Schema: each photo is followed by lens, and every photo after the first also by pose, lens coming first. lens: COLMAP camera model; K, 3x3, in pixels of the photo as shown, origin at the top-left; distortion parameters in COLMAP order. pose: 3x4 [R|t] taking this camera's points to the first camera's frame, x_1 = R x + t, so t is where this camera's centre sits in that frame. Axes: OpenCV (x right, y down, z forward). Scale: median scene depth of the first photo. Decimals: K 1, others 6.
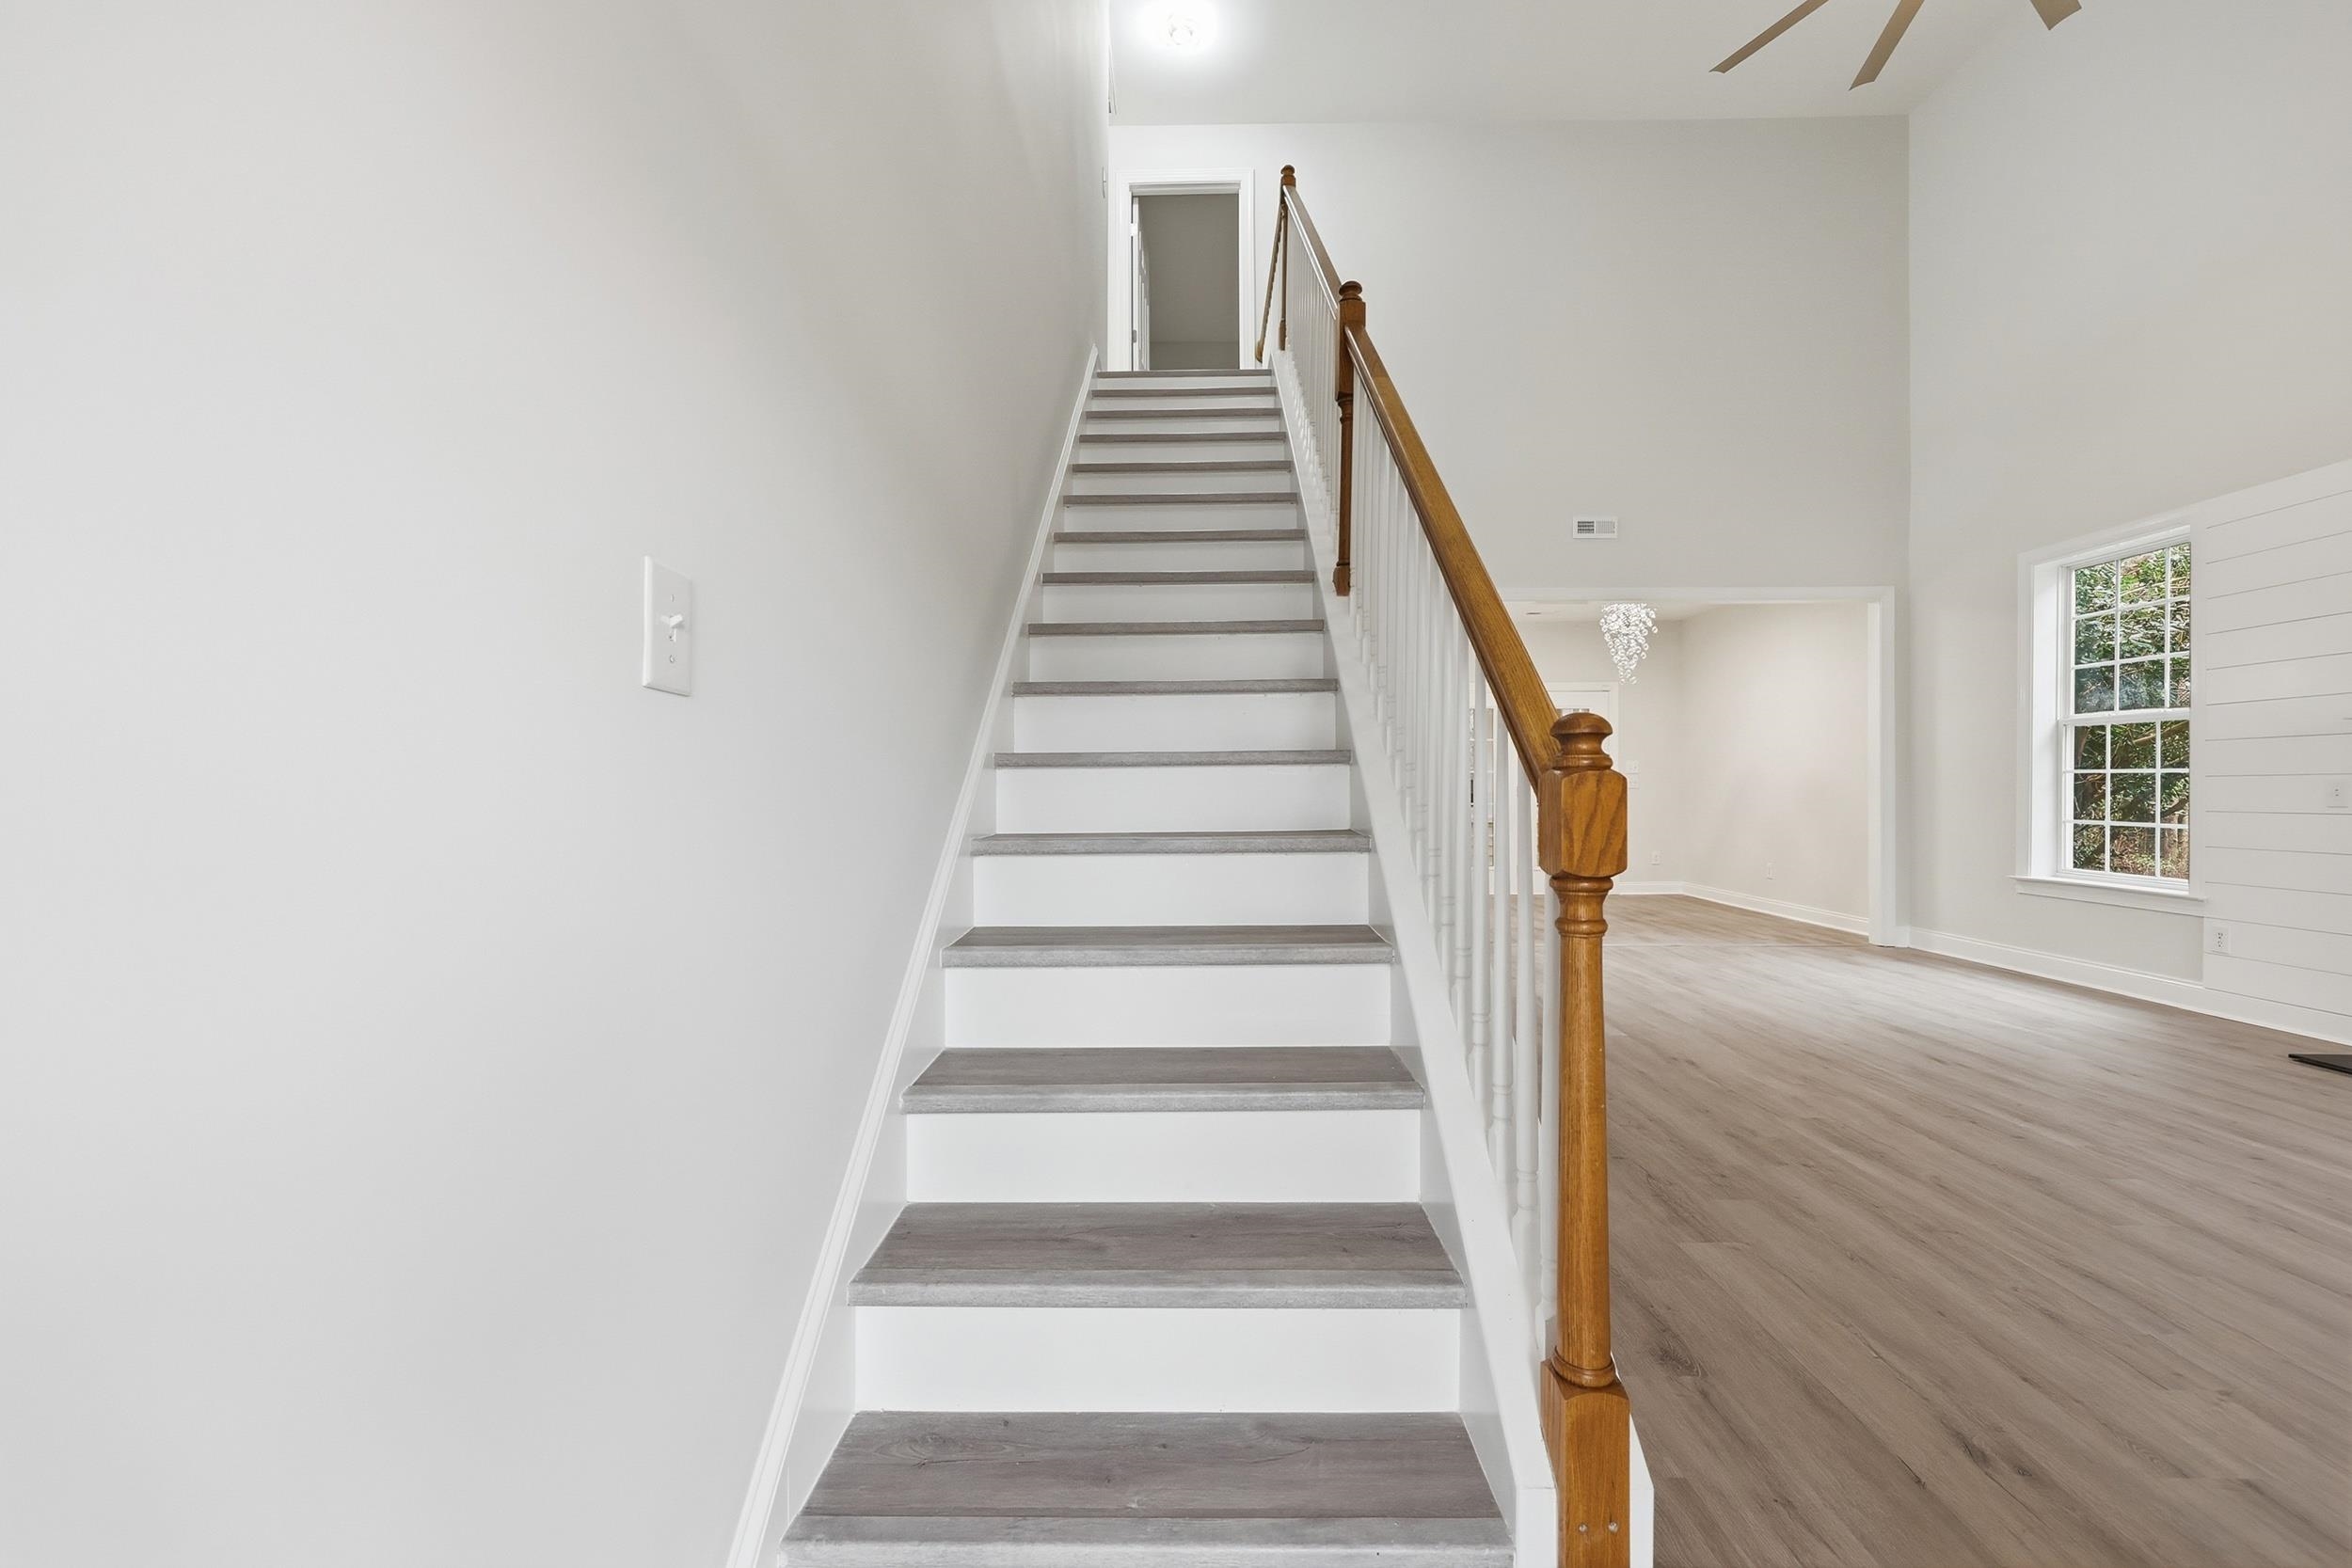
lens RADIAL K [[976.8, 0, 1172.4], [0, 976.8, 781.8], [0, 0, 1]] dist [0.001156, 0.000035]
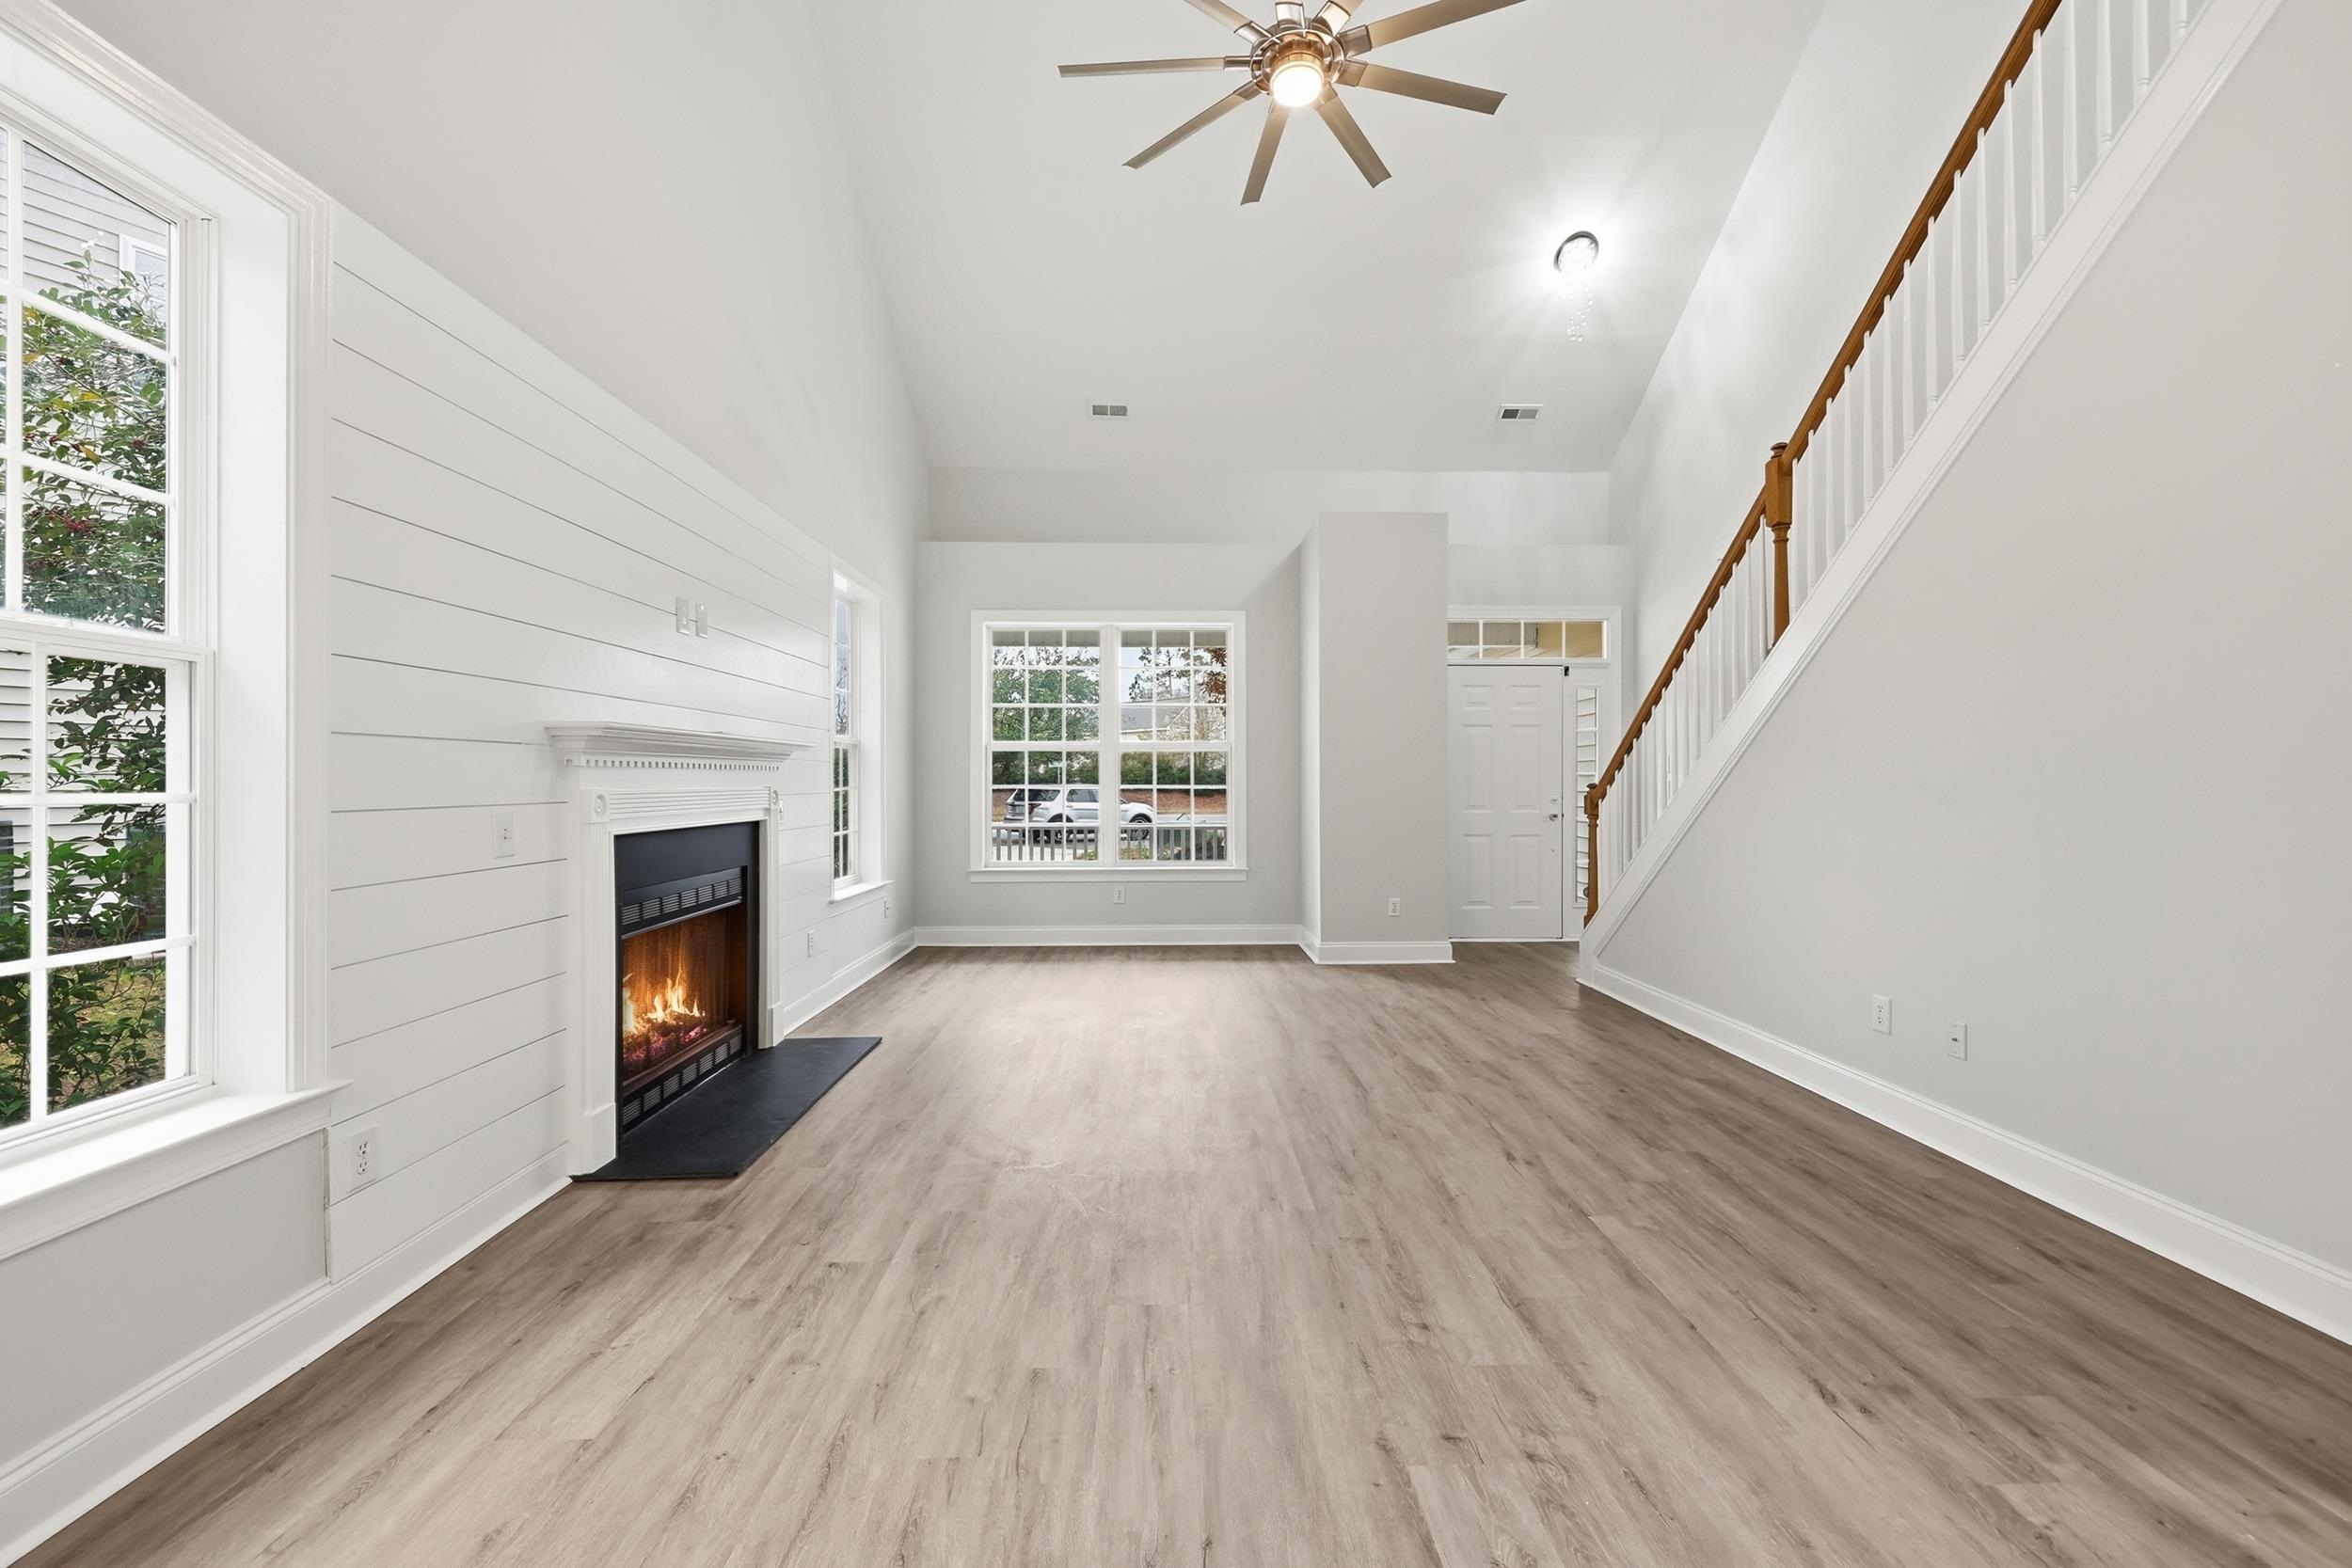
lens RADIAL K [[966.2, 0, 1180.6], [0, 966.2, 780.6], [0, 0, 1]] dist [-0.001676, -0.000084]
pose [[-0.999166, 0.006059, -0.040373, 1.094172], [0.006206, 0.999975, -0.003524, -0.027588], [0.040350, -0.003771, -0.999178, 2.346076]]
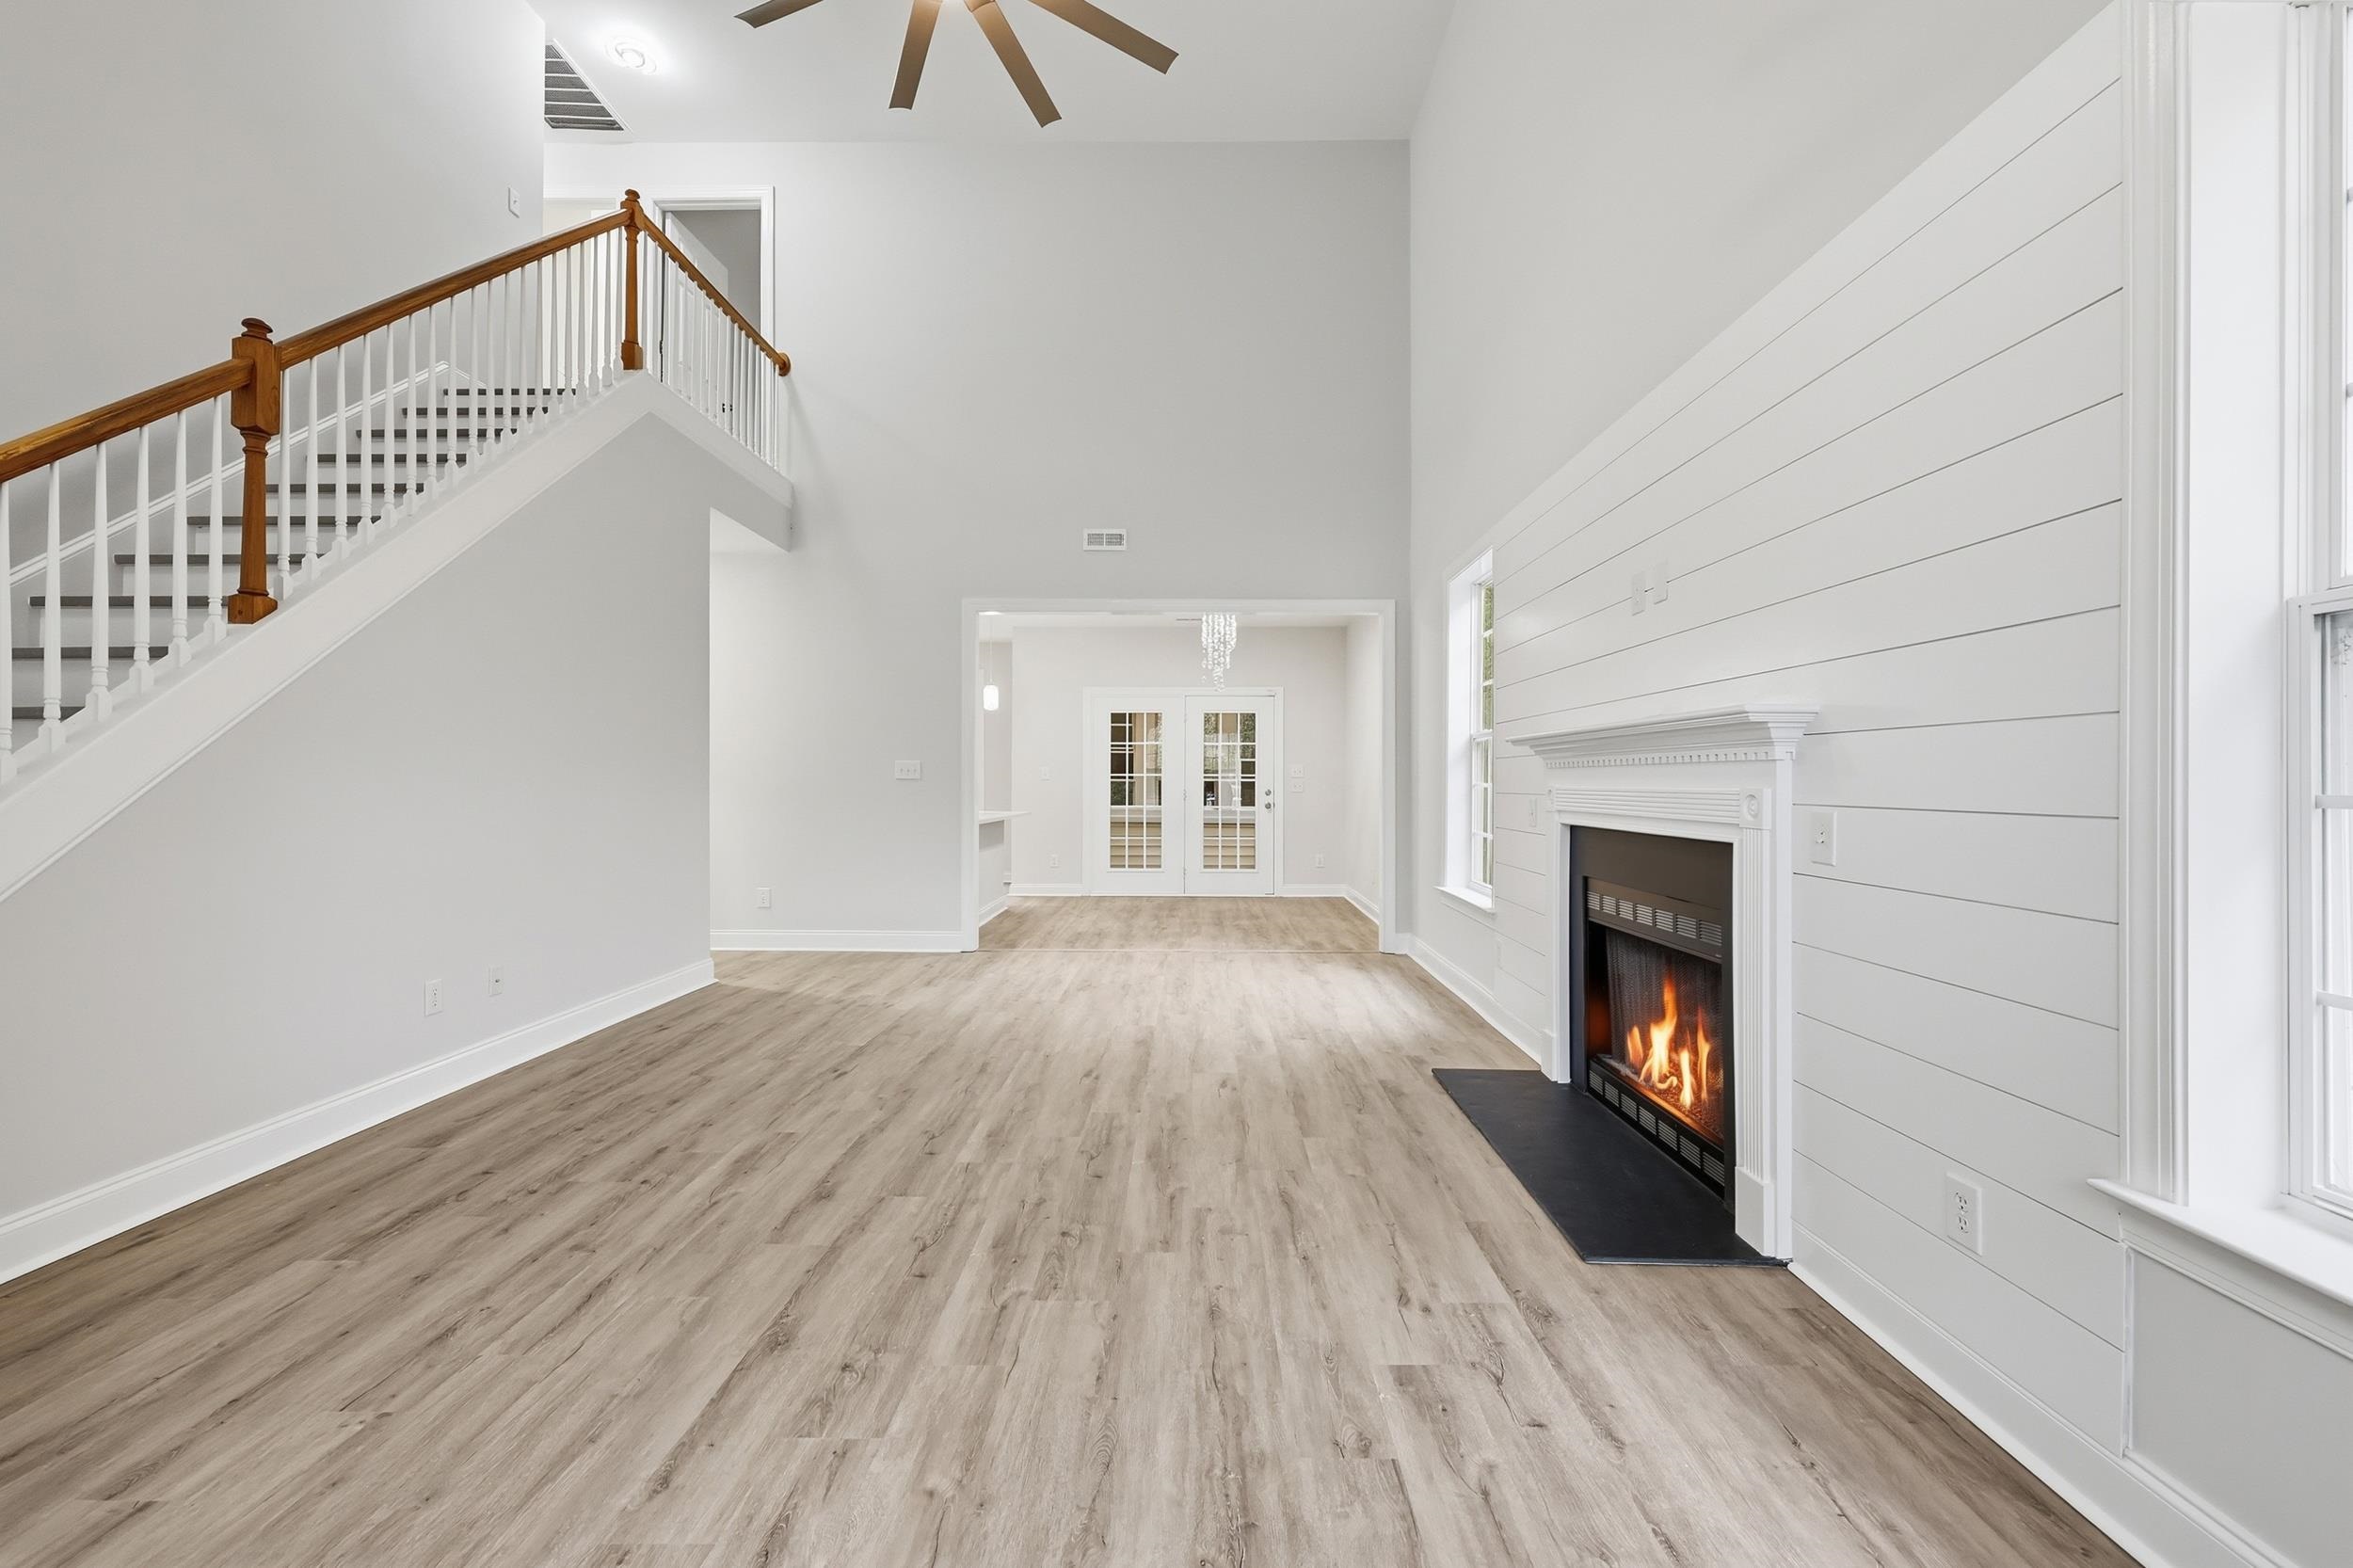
lens RADIAL K [[966.7, 0, 1181.1], [0, 966.7, 780.6], [0, 0, 1]] dist [-0.001676, -0.000084]
pose [[0.999992, 0.003814, -0.000940, 1.165322], [-0.003809, 0.999982, 0.004681, -0.034472], [0.000957, -0.004677, 0.999989, -0.012262]]
